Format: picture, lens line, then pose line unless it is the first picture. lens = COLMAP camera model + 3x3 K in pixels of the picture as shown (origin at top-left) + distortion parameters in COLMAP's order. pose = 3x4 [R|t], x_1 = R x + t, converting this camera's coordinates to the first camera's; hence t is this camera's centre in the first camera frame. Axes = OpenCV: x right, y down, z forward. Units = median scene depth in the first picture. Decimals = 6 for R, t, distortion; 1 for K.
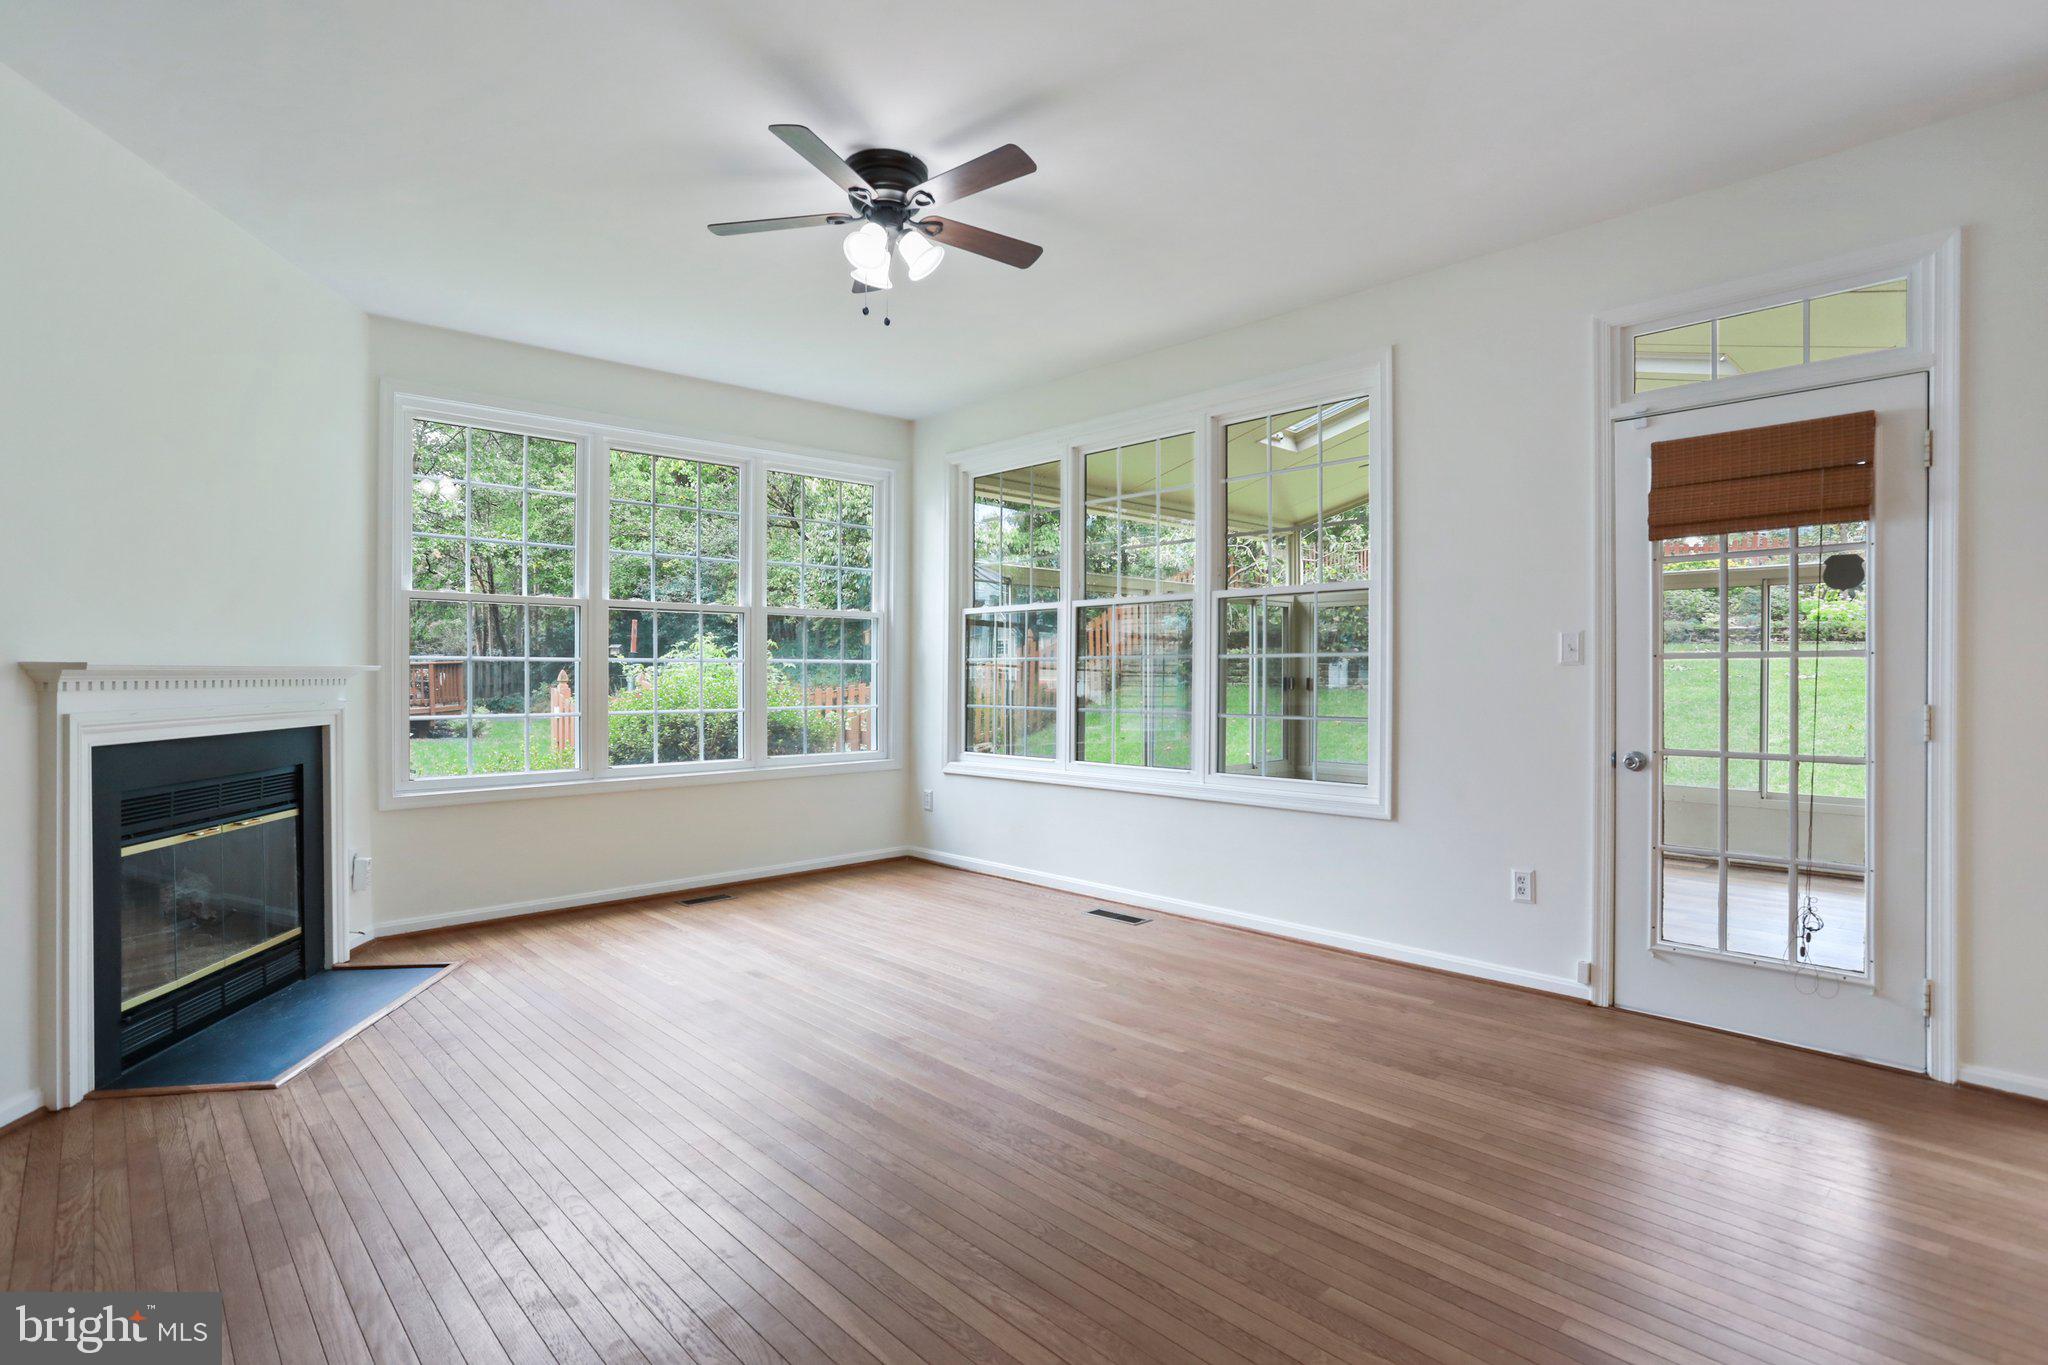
lens RADIAL K [[985.5, 0, 982.1], [0, 985.5, 668.0], [0, 0, 1]] dist [-0.042427, 0.013218]
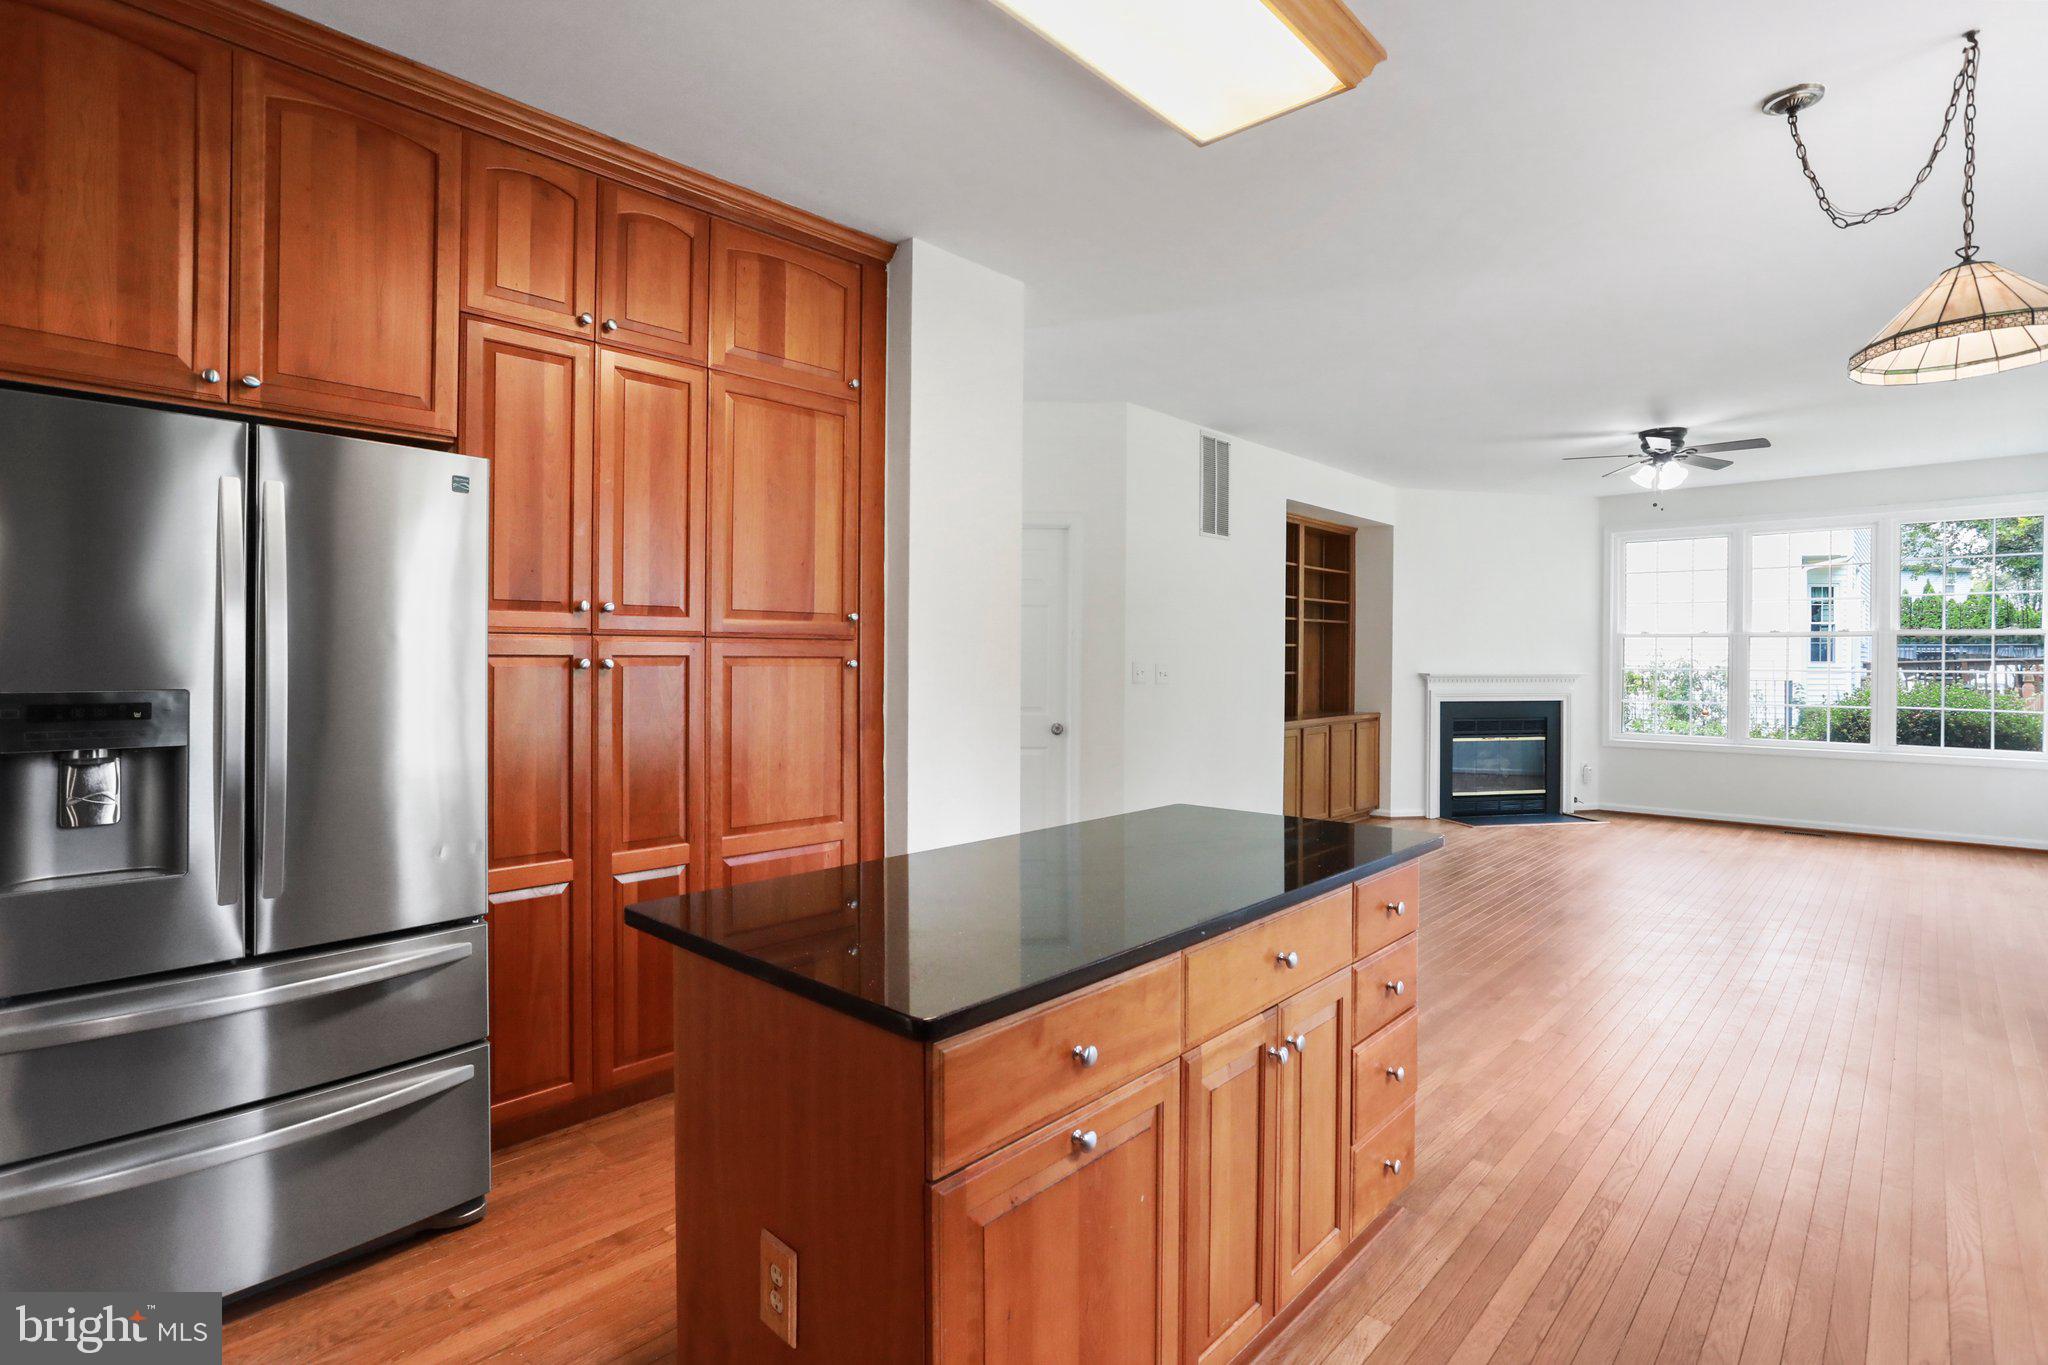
lens RADIAL K [[985.5, 0, 1012.8], [0, 985.5, 658.6], [0, 0, 1]] dist [-0.042427, 0.013218]
pose [[0.054526, 0.003071, -0.998508, 1.398614], [0.001764, 0.999993, 0.003172, -0.043732], [0.998511, -0.001934, 0.054520, -0.334550]]
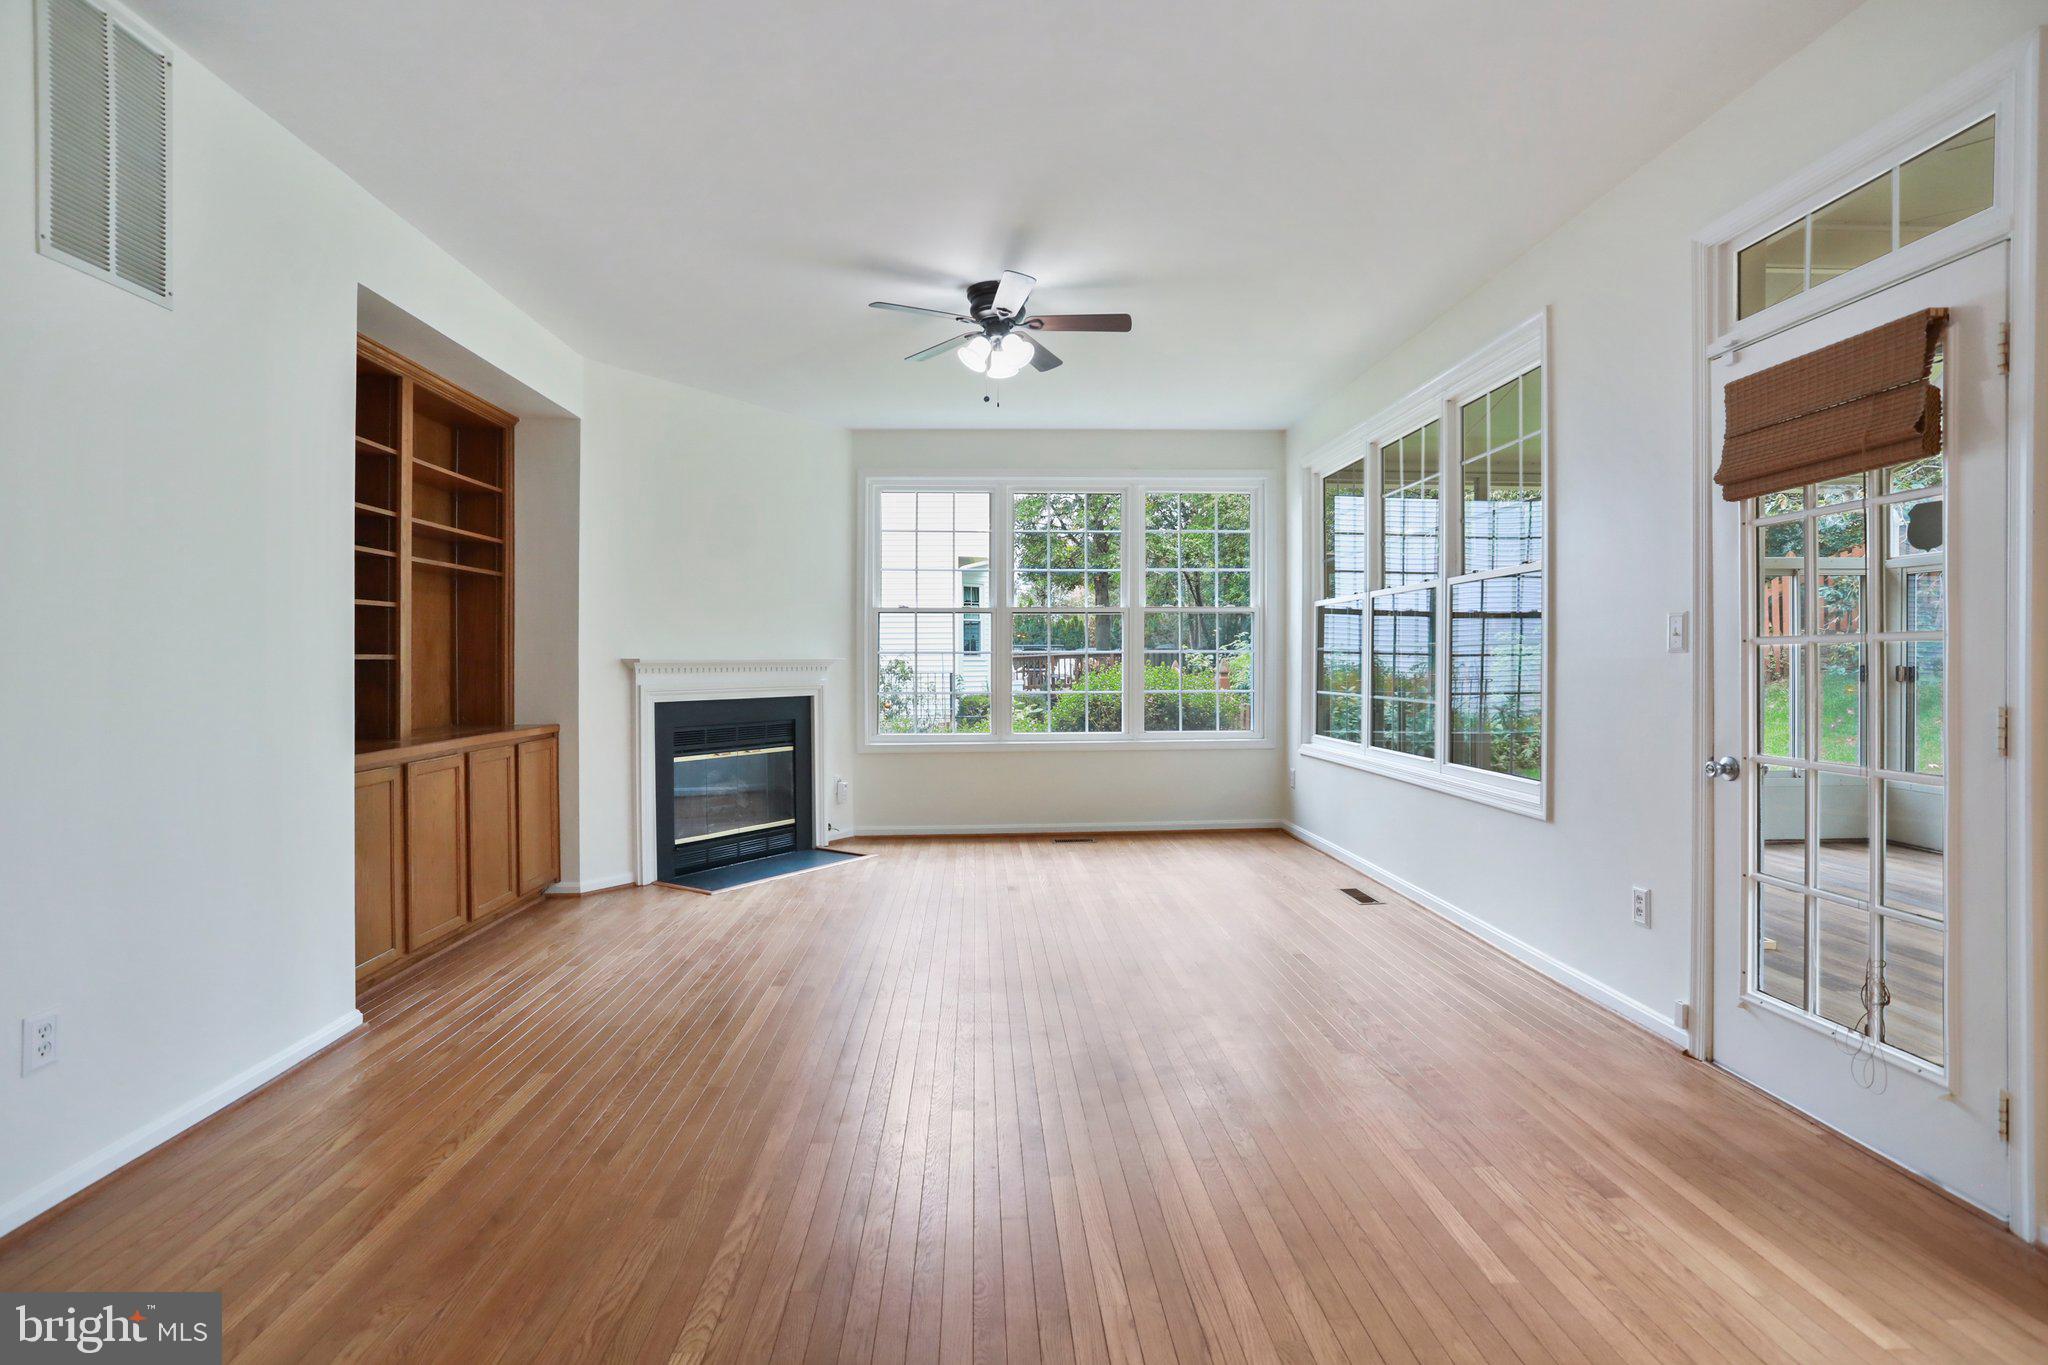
lens RADIAL K [[985.5, 0, 1035.9], [0, 985.5, 662.7], [0, 0, 1]] dist [-0.042427, 0.013218]
pose [[0.768689, -0.001742, -0.639621, 0.636712], [0.006822, 0.999962, 0.005475, -0.002588], [0.639587, -0.008572, 0.768671, -0.014237]]
